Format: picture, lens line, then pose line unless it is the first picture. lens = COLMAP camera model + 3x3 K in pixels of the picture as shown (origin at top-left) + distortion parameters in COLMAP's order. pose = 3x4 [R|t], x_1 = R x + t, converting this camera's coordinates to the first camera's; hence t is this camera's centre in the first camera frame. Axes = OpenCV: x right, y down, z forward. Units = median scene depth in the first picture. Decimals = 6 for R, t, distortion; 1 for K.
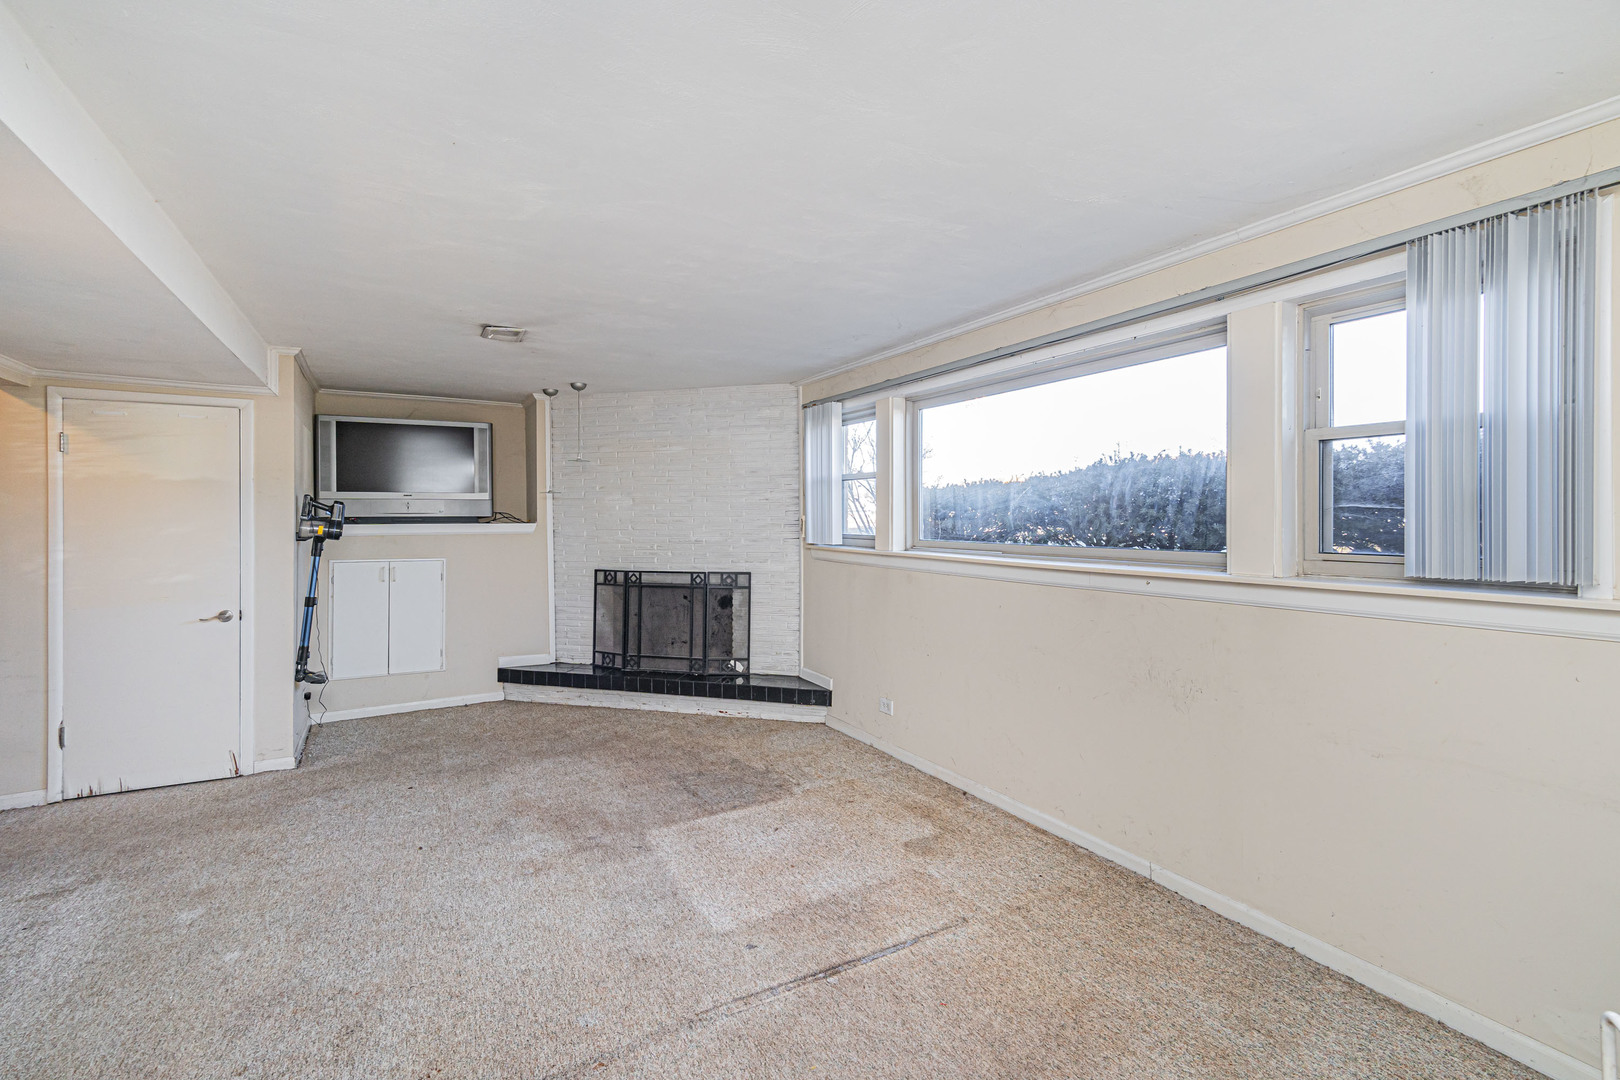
lens RADIAL K [[740.4, 0, 808.2], [0, 740.4, 525.7], [0, 0, 1]] dist [0.002482, 0.000712]
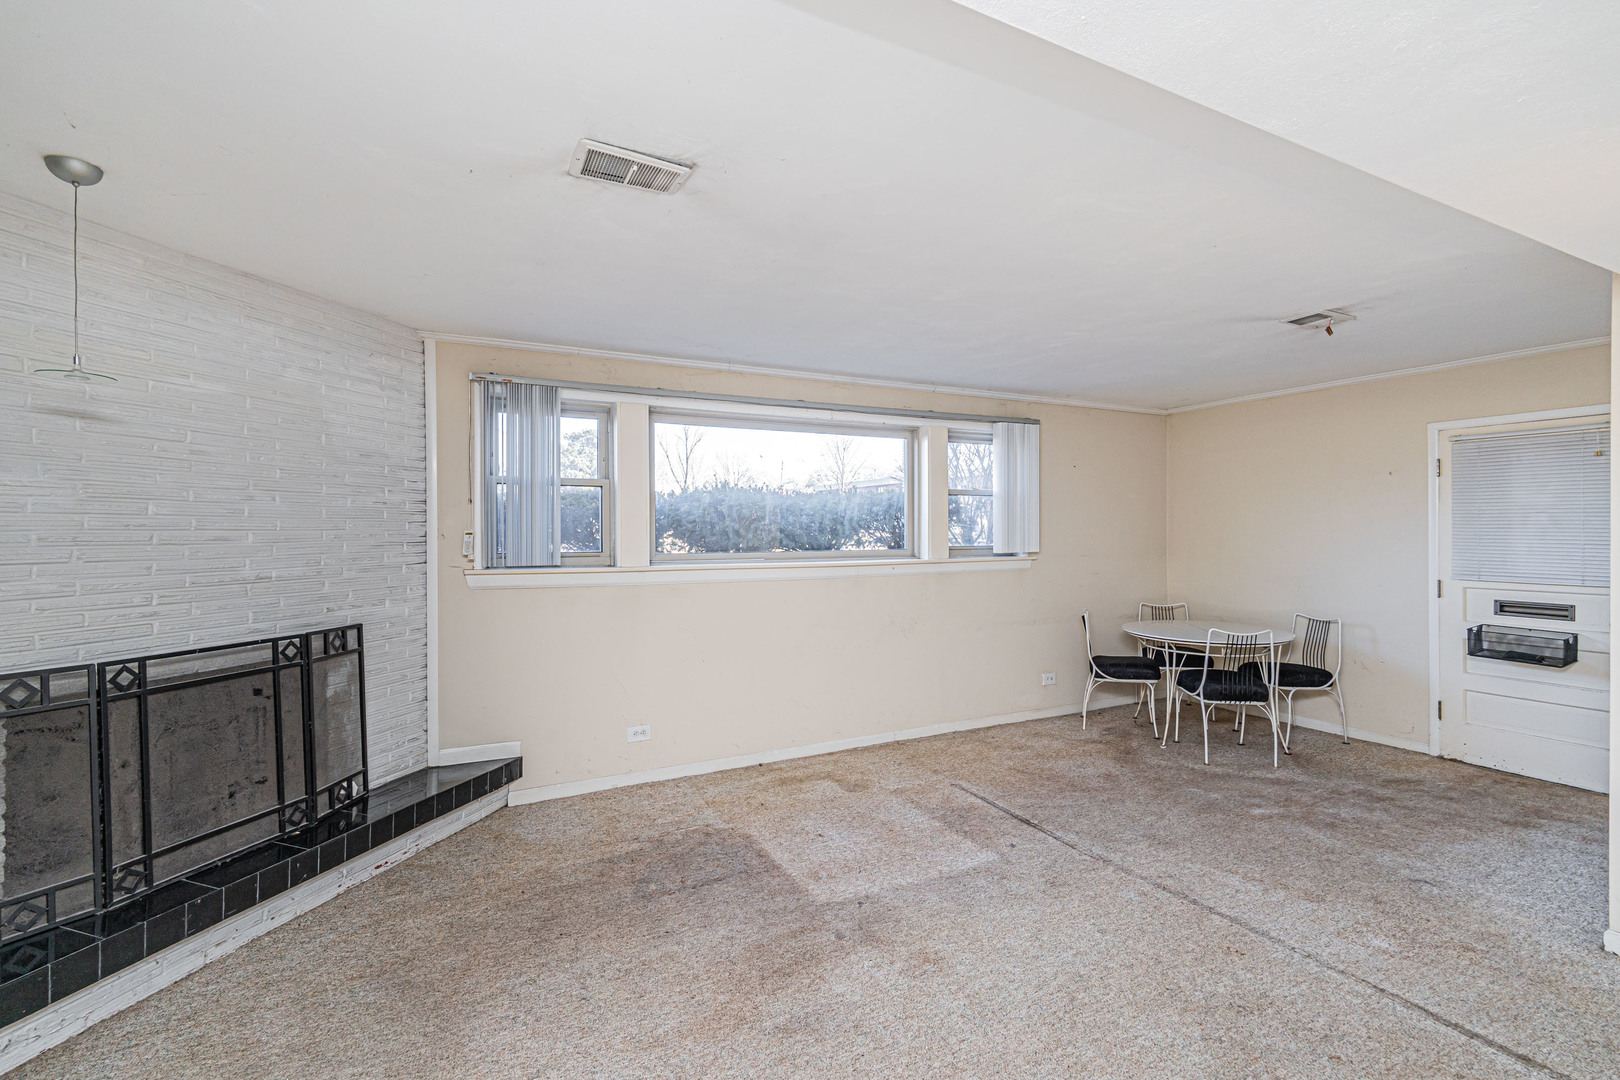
lens RADIAL K [[722.9, 0, 810.0], [0, 722.9, 540.0], [0, 0, 1]] dist [0.003132, -0.000010]
pose [[0.013485, -0.006548, 0.999888, -0.815302], [0.017527, 0.999826, 0.006311, -0.002370], [-0.999755, 0.017440, 0.013597, 0.782579]]
